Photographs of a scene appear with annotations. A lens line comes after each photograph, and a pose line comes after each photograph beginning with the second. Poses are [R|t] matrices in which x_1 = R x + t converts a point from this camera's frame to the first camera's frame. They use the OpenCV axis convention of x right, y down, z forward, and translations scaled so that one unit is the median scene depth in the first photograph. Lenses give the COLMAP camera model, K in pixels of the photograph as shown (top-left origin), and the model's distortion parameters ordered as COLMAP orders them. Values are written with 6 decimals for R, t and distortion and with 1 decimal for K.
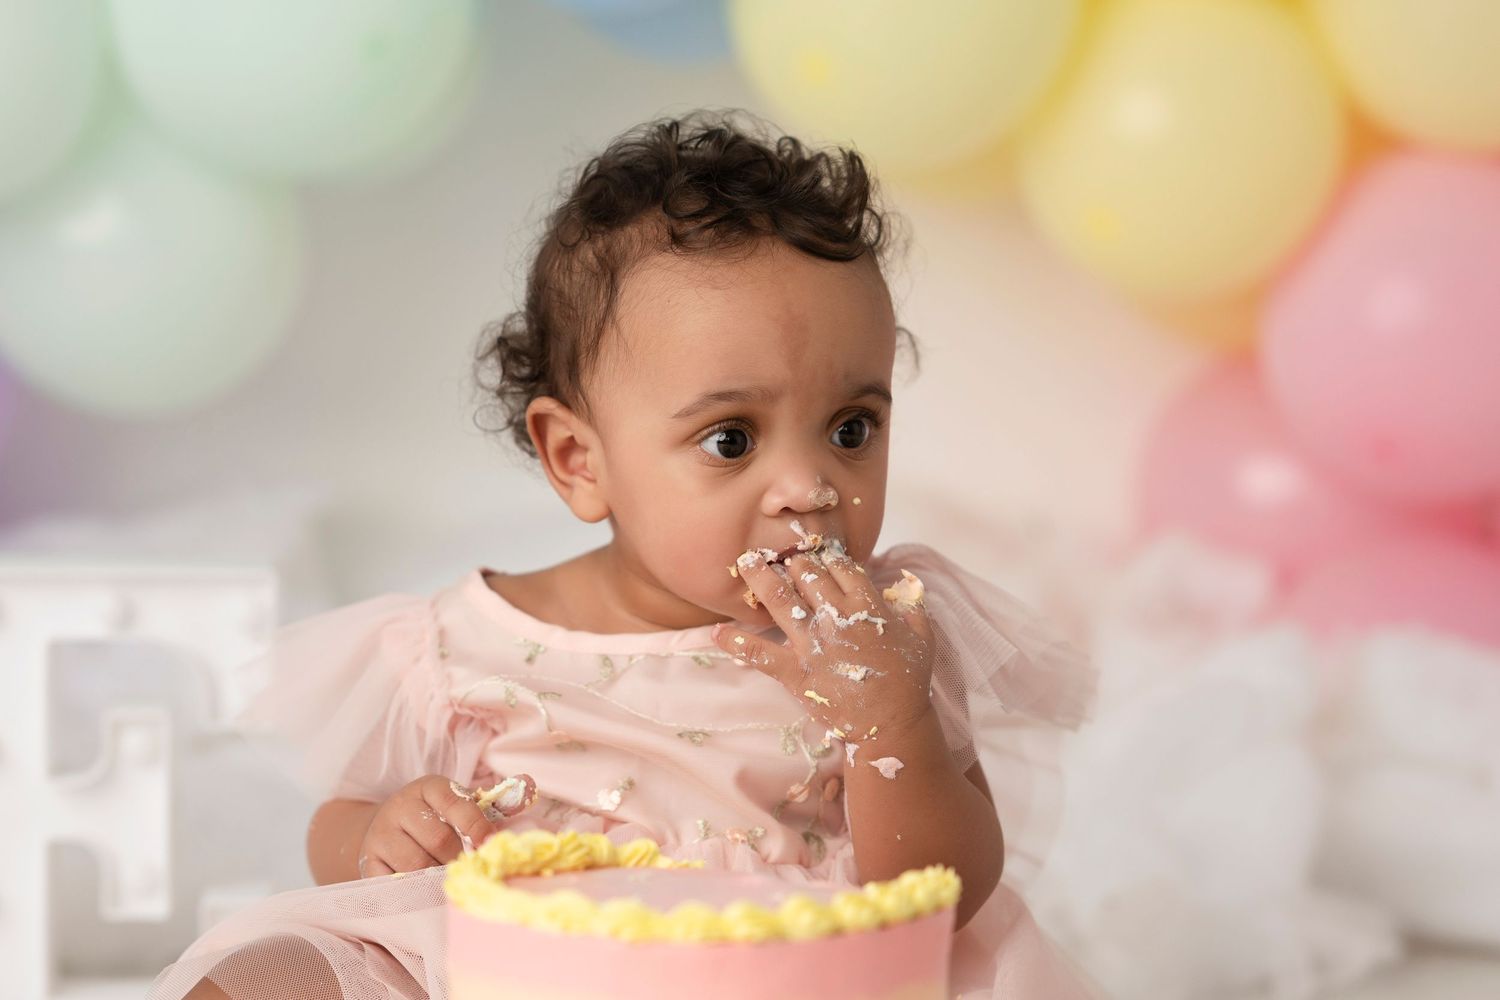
lens RADIAL K [[4561.4, 0, 861.9], [0, 4561.4, 500.6], [0, 0, 1]] dist [0.040084, -0.642957]
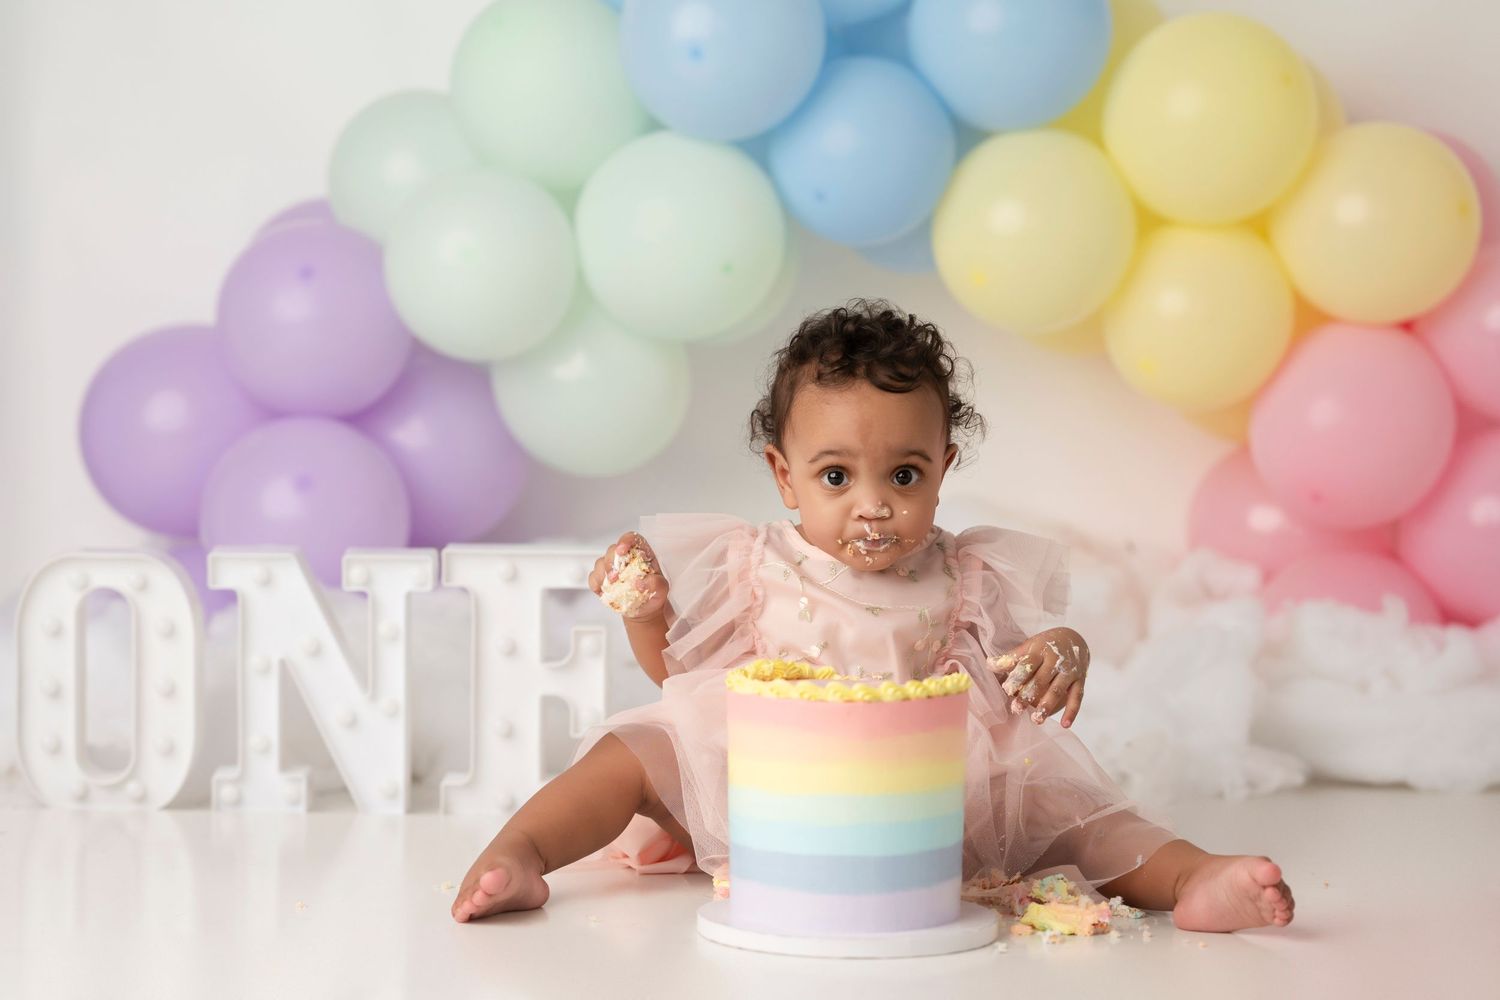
lens RADIAL K [[3356.0, 0, 822.7], [0, 3356.0, 498.4], [0, 0, 1]] dist [-0.011984, -0.312056]
pose [[0.995470, 0.001254, -0.095068, 0.057967], [-0.003265, 0.999774, -0.021007, 0.019115], [0.095020, 0.021222, 0.995249, -0.310942]]
